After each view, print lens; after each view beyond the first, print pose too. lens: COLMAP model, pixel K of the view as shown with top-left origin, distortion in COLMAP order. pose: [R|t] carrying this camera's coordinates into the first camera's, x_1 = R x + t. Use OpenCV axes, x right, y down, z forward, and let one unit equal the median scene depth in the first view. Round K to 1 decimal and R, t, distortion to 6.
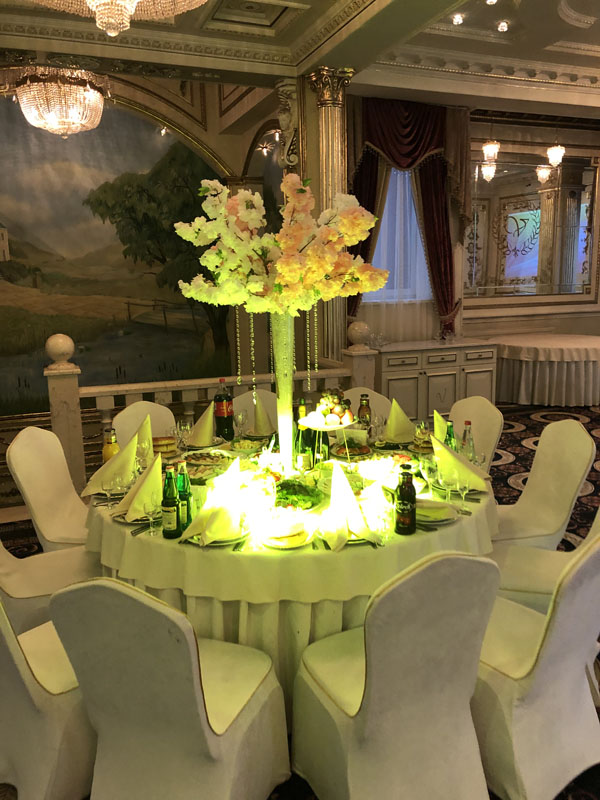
lens RADIAL K [[648.4, 0, 300.0], [0, 648.4, 400.0], [0, 0, 1]] dist [0.009059, 0.002022]
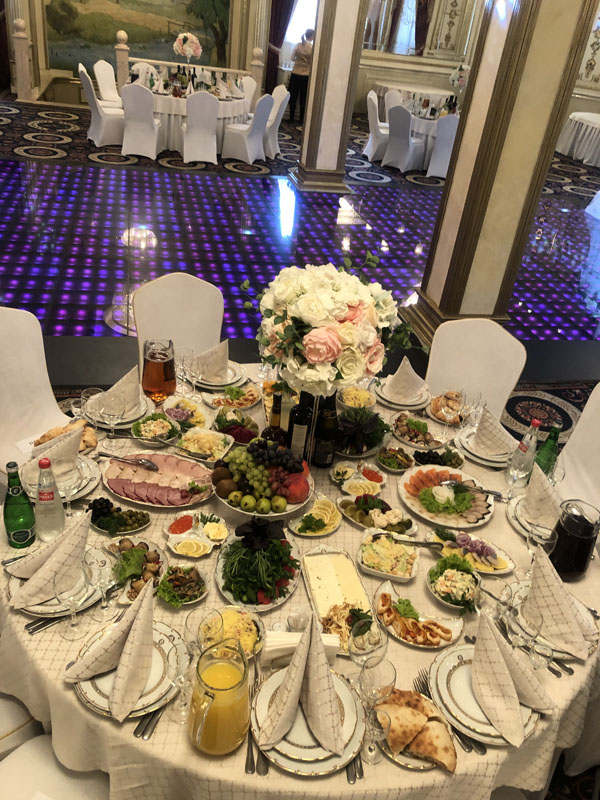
lens RADIAL K [[648.4, 0, 300.0], [0, 648.4, 400.0], [0, 0, 1]] dist [0.009059, 0.002022]
pose [[0.976997, 0.198894, -0.076924, 0.419291], [-0.161255, 0.925085, 0.343824, 0.133048], [0.139546, -0.323511, 0.935878, -0.918096]]
